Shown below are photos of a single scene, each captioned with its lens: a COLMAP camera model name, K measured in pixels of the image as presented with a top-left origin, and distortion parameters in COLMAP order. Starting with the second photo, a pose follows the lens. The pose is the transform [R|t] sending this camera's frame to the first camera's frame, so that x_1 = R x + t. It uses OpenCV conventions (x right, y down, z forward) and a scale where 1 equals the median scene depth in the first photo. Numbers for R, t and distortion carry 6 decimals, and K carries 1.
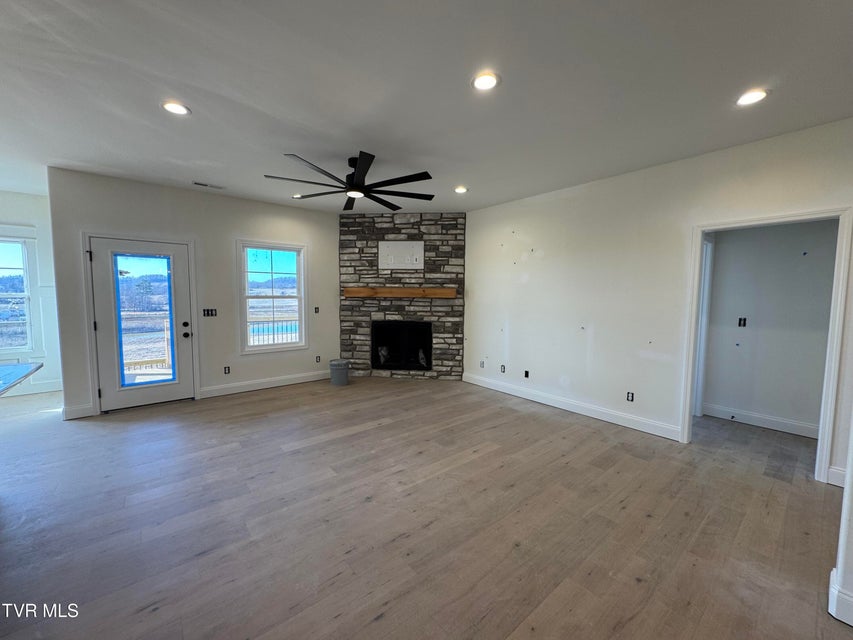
lens RADIAL K [[341.7, 0, 426.5], [0, 341.7, 320.0], [0, 0, 1]] dist [-0.000773, -0.000215]
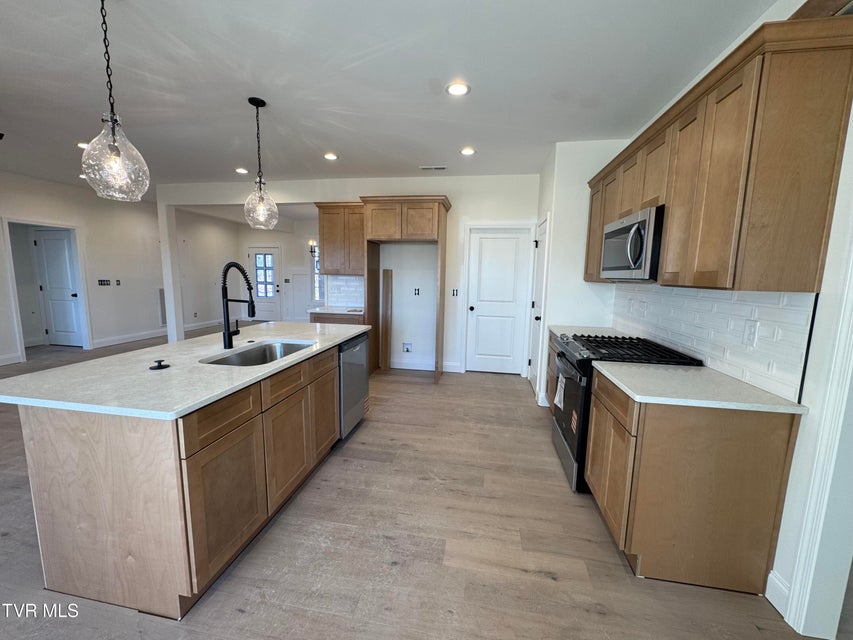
lens RADIAL K [[341.7, 0, 426.5], [0, 341.7, 320.0], [0, 0, 1]] dist [-0.000773, -0.000215]
pose [[-0.649348, -0.121202, 0.750771, -0.909600], [0.032285, 0.981935, 0.186443, -0.029712], [-0.759805, 0.145305, -0.633705, 0.342708]]
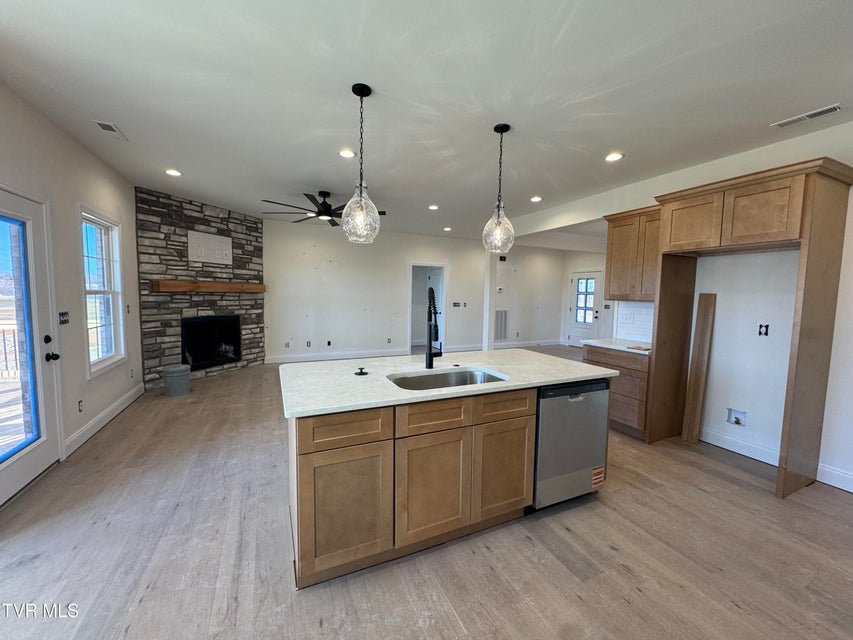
lens RADIAL K [[341.7, 0, 426.5], [0, 341.7, 320.0], [0, 0, 1]] dist [-0.000773, -0.000215]
pose [[0.253784, -0.080595, 0.963897, -0.868832], [0.056242, 0.996066, 0.068477, -0.019081], [-0.965624, 0.036833, 0.257318, 0.164301]]
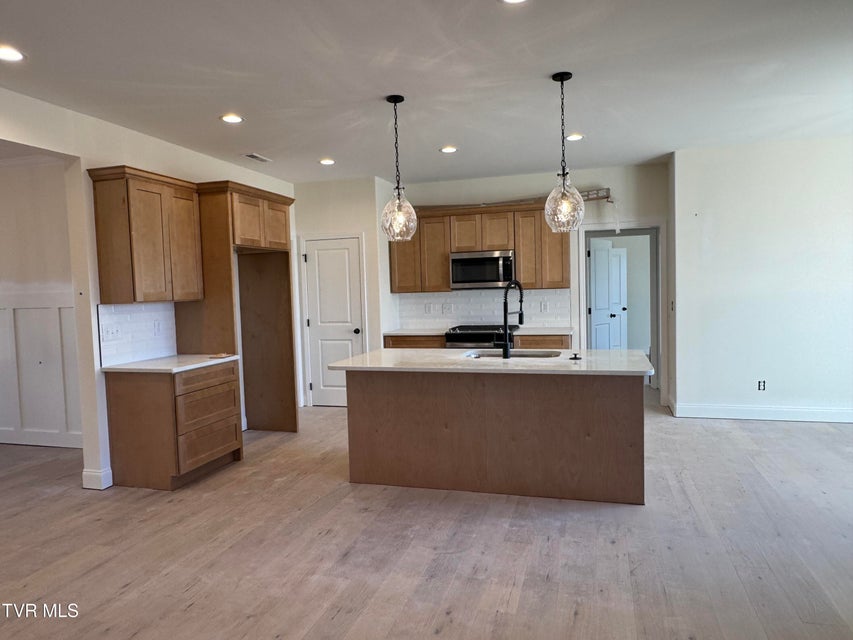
lens RADIAL K [[571.4, 0, 426.5], [0, 571.4, 320.0], [0, 0, 1]] dist [-0.003137, -0.000137]
pose [[-0.831447, 0.046374, -0.553665, 0.009486], [-0.019973, 0.993372, 0.113196, -0.058598], [0.555245, 0.105175, -0.825010, 0.802009]]
